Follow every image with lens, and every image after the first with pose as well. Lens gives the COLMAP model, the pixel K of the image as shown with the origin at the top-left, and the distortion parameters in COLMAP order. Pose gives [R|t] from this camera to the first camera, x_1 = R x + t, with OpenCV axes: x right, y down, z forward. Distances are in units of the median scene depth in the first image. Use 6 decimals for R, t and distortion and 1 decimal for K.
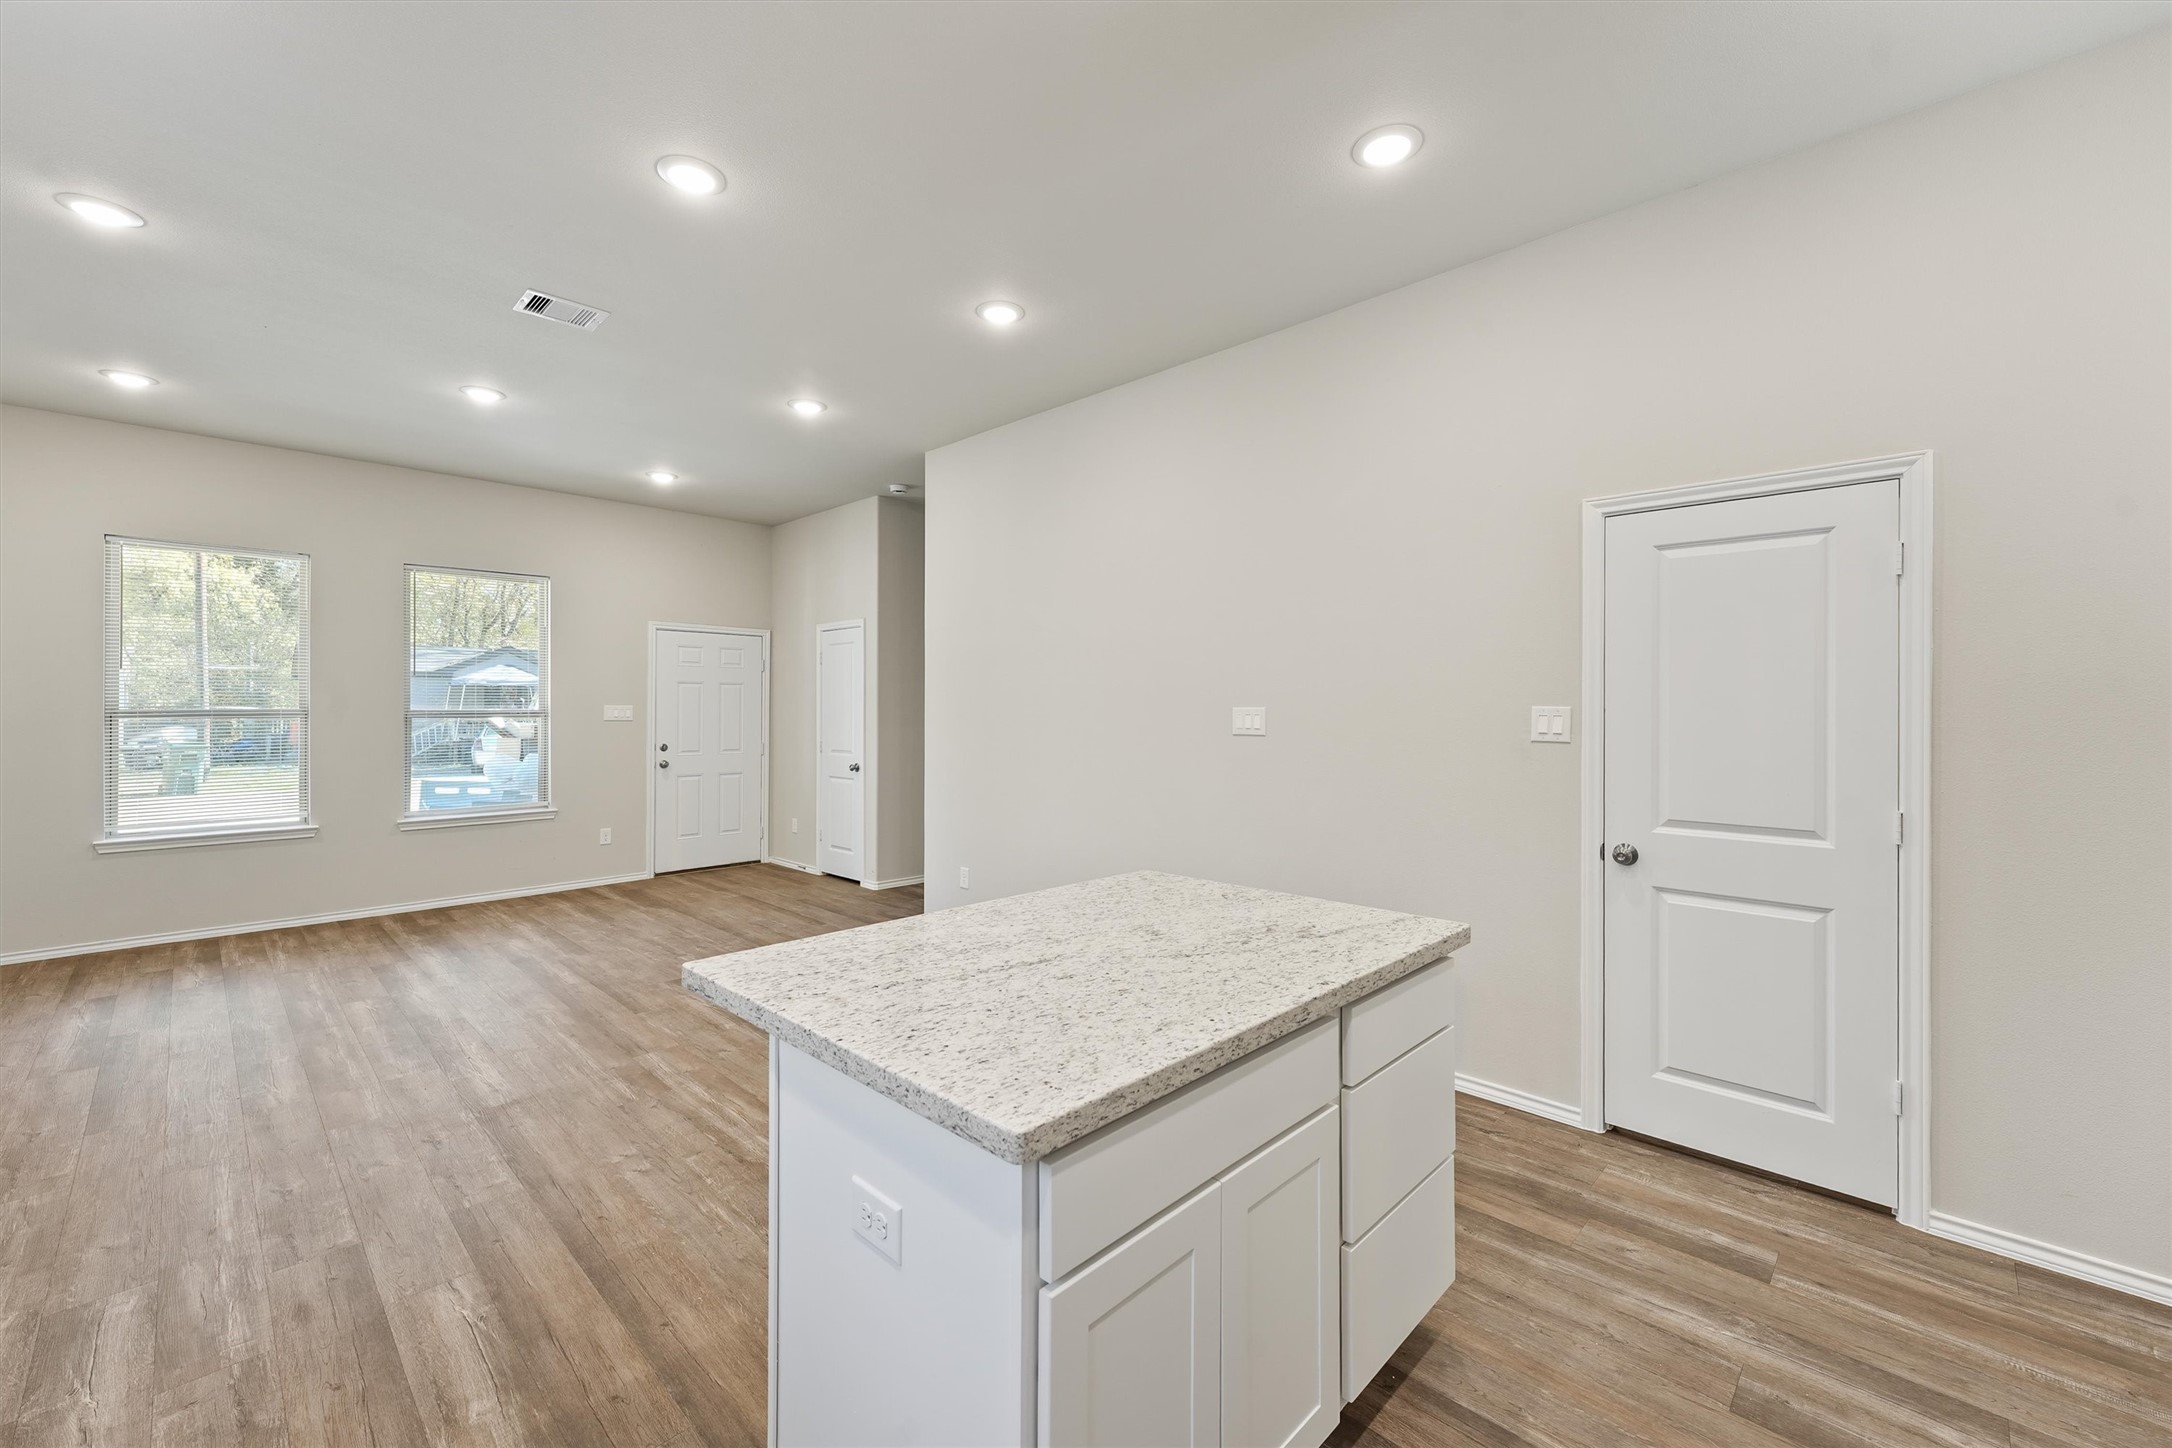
lens RADIAL K [[870.2, 0, 1080.7], [0, 870.2, 690.8], [0, 0, 1]] dist [0.020107, -0.007670]
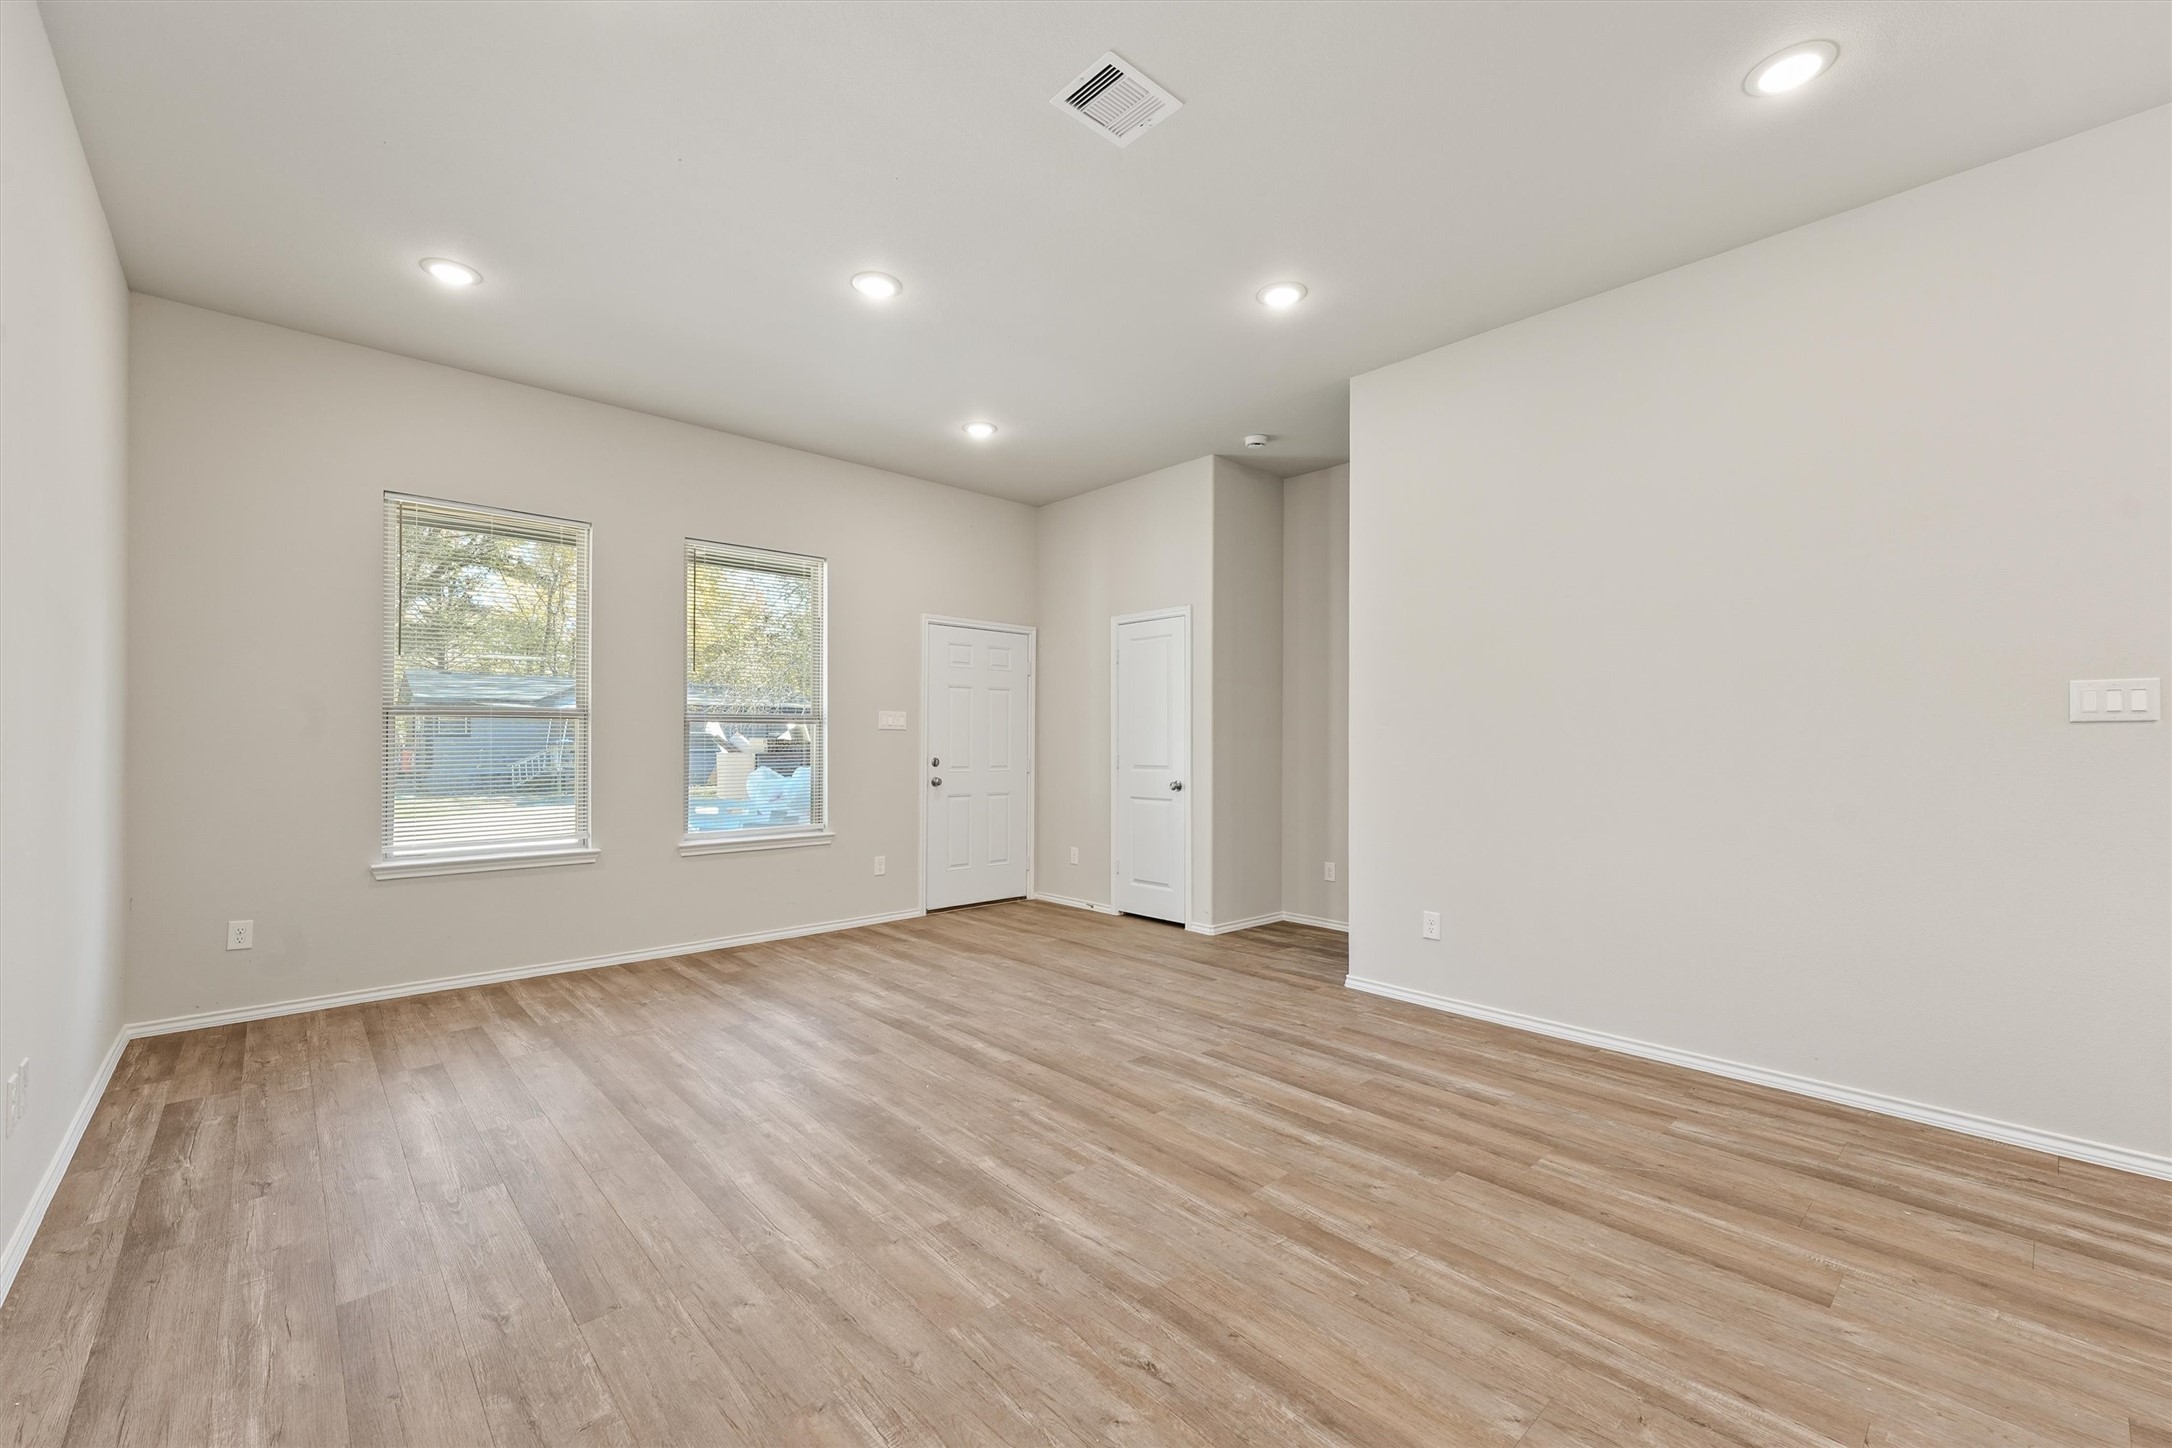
lens RADIAL K [[886.0, 0, 1086.0], [0, 886.0, 724.0], [0, 0, 1]] dist [0.012318, -0.006787]
pose [[0.998177, -0.000422, -0.060349, -0.327528], [0.000475, 1.000000, 0.000855, 0.031696], [0.060348, -0.000882, 0.998177, 0.172557]]
